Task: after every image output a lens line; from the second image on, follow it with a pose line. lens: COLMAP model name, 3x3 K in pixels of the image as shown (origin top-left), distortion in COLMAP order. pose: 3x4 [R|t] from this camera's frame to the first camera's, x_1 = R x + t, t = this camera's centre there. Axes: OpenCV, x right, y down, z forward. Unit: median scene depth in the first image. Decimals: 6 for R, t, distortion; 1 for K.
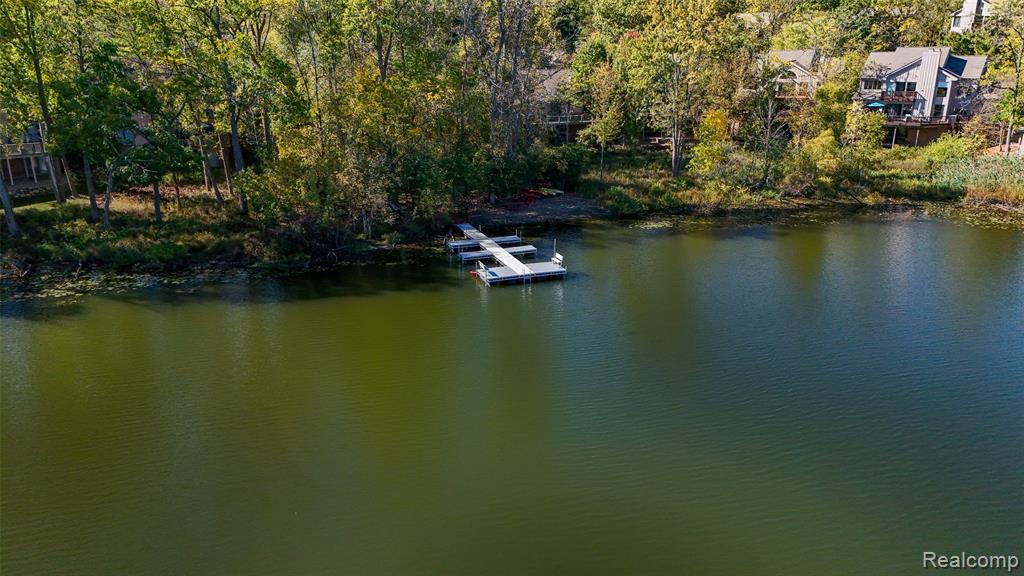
lens RADIAL K [[767.8, 0, 510.1], [0, 767.8, 284.1], [0, 0, 1]] dist [0.092705, -0.040056]
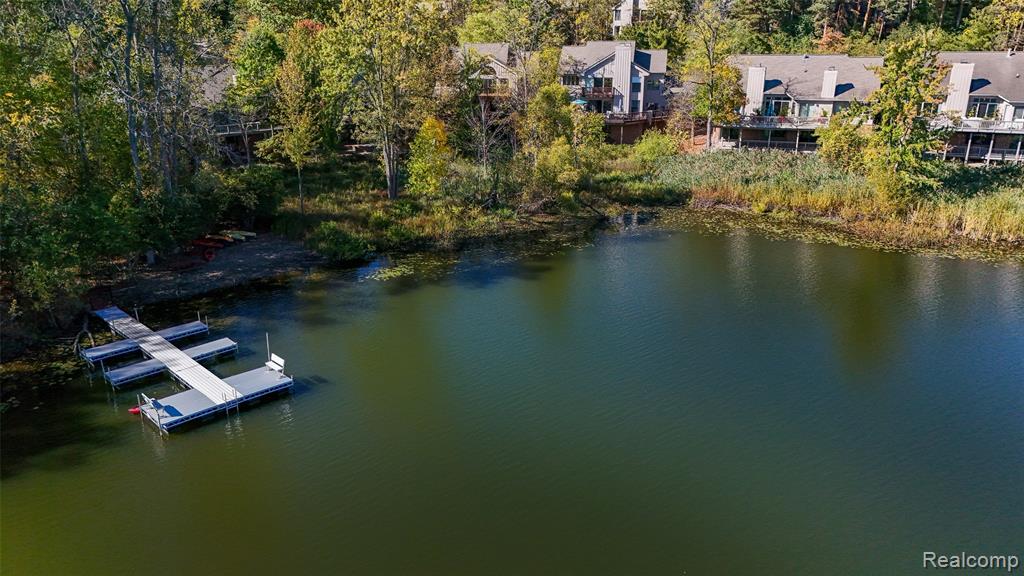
lens RADIAL K [[767.8, 0, 510.1], [0, 767.8, 284.1], [0, 0, 1]] dist [0.092705, -0.040056]
pose [[0.913404, -0.131369, 0.385274, -0.001312], [0.125956, 0.991254, 0.039379, -0.067760], [-0.387077, 0.012559, 0.921962, 0.203395]]
